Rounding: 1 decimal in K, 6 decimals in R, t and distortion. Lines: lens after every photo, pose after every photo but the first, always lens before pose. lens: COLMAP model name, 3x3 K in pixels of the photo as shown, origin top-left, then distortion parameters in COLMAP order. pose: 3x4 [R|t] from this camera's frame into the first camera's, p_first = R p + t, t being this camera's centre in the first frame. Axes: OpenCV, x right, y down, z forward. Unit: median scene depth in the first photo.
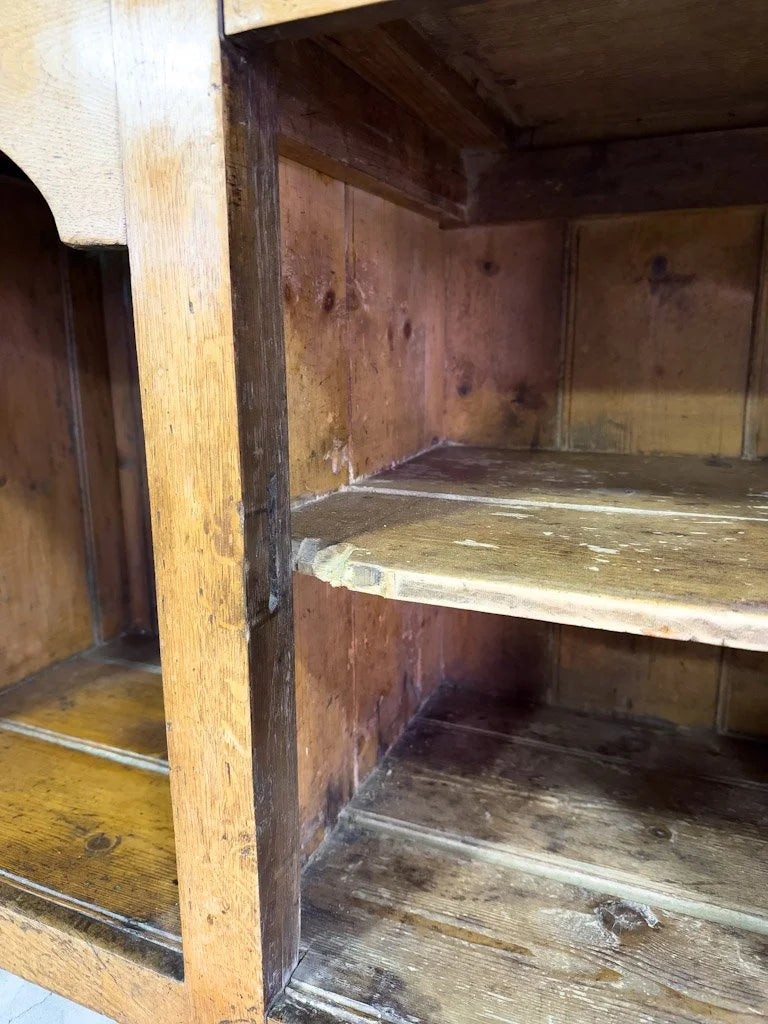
lens RADIAL K [[754.8, 0, 384.6], [0, 754.8, 516.7], [0, 0, 1]] dist [-0.031614, 0.001624]
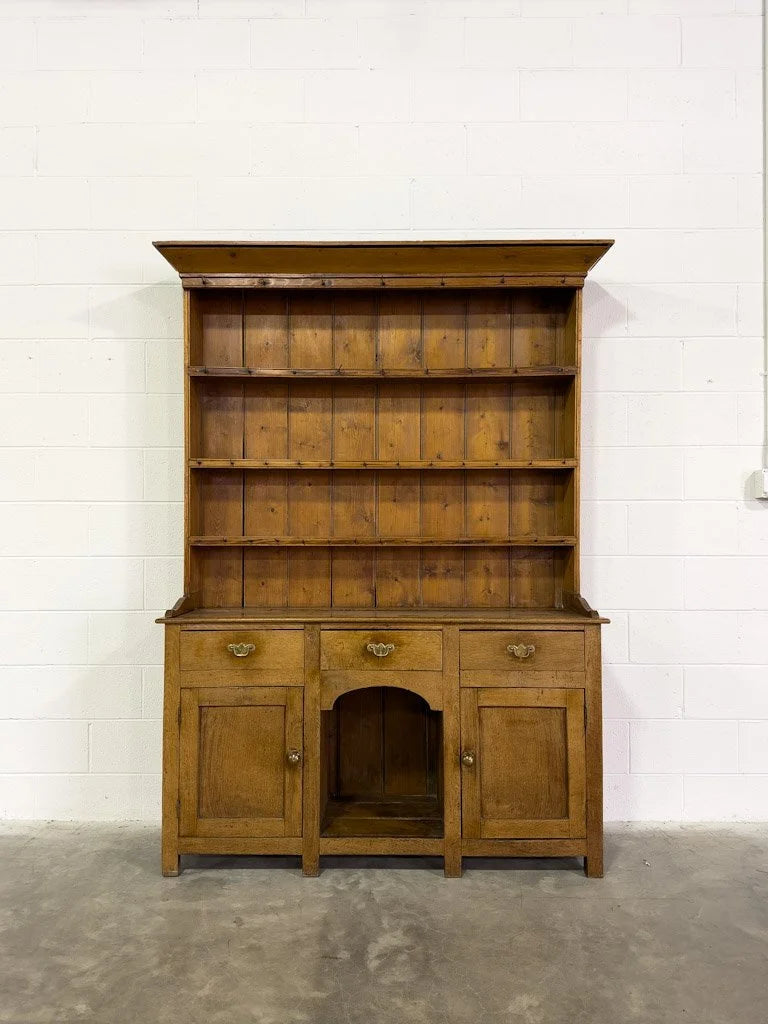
lens RADIAL K [[744.8, 0, 377.9], [0, 744.8, 523.8], [0, 0, 1]] dist [0.078099, -0.101055]
pose [[0.928491, 0.012046, 0.371160, -3.113541], [0.086562, 0.964921, -0.247860, -0.320941], [-0.361126, 0.262264, 0.894878, -4.894259]]
